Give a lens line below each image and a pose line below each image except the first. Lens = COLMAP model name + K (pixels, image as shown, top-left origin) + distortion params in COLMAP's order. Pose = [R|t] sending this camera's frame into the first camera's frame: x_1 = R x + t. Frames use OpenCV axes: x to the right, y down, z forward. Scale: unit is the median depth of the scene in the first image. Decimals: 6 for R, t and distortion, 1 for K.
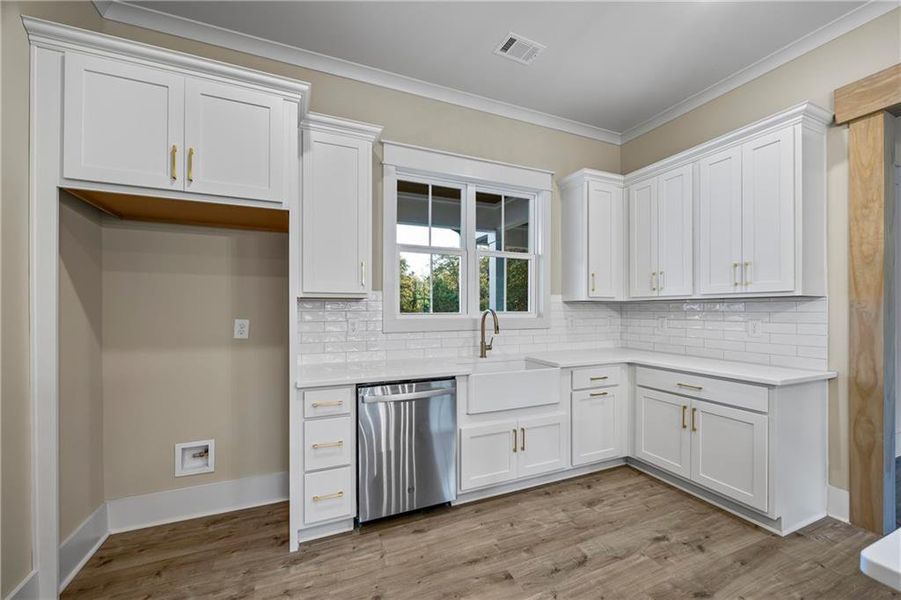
lens RADIAL K [[358.1, 0, 451.9], [0, 358.1, 309.8], [0, 0, 1]] dist [-0.003271, 0.000576]
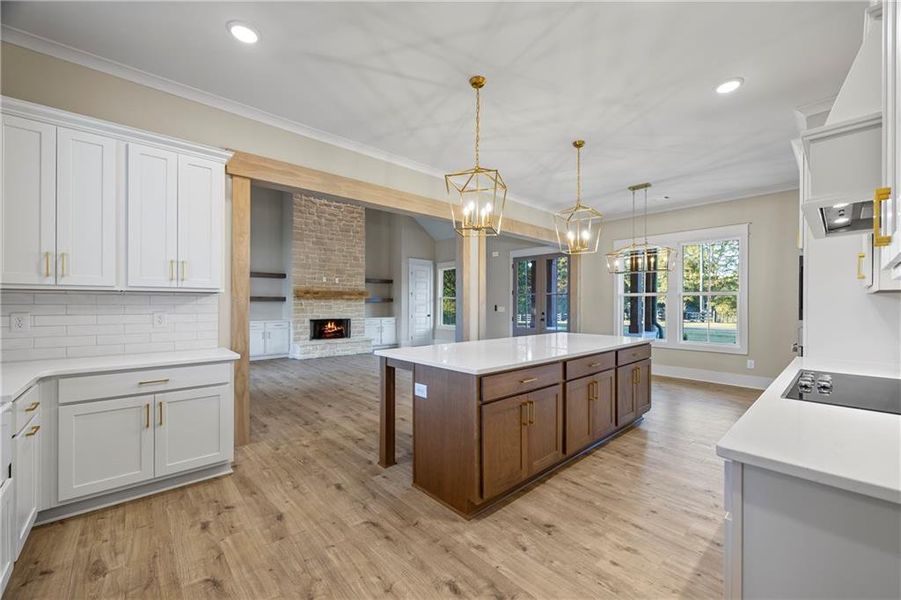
lens RADIAL K [[358.1, 0, 454.6], [0, 358.1, 302.8], [0, 0, 1]] dist [-0.003271, 0.000576]
pose [[-0.324556, 0.000998, 0.945866, -0.527218], [-0.003600, 0.999991, -0.002290, -0.000838], [-0.945860, -0.004148, -0.324549, 0.557752]]
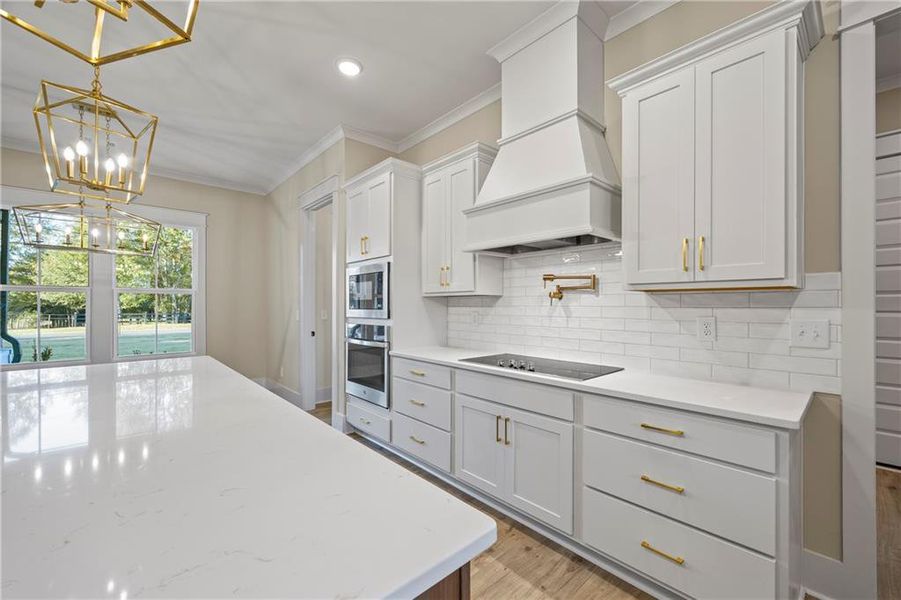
lens RADIAL K [[358.1, 0, 456.9], [0, 358.1, 306.2], [0, 0, 1]] dist [-0.003271, 0.000576]
pose [[-0.943701, 0.000304, -0.330801, 0.378108], [-0.000447, 0.999997, 0.002196, 0.000016], [0.330801, 0.002220, -0.943698, 0.449419]]
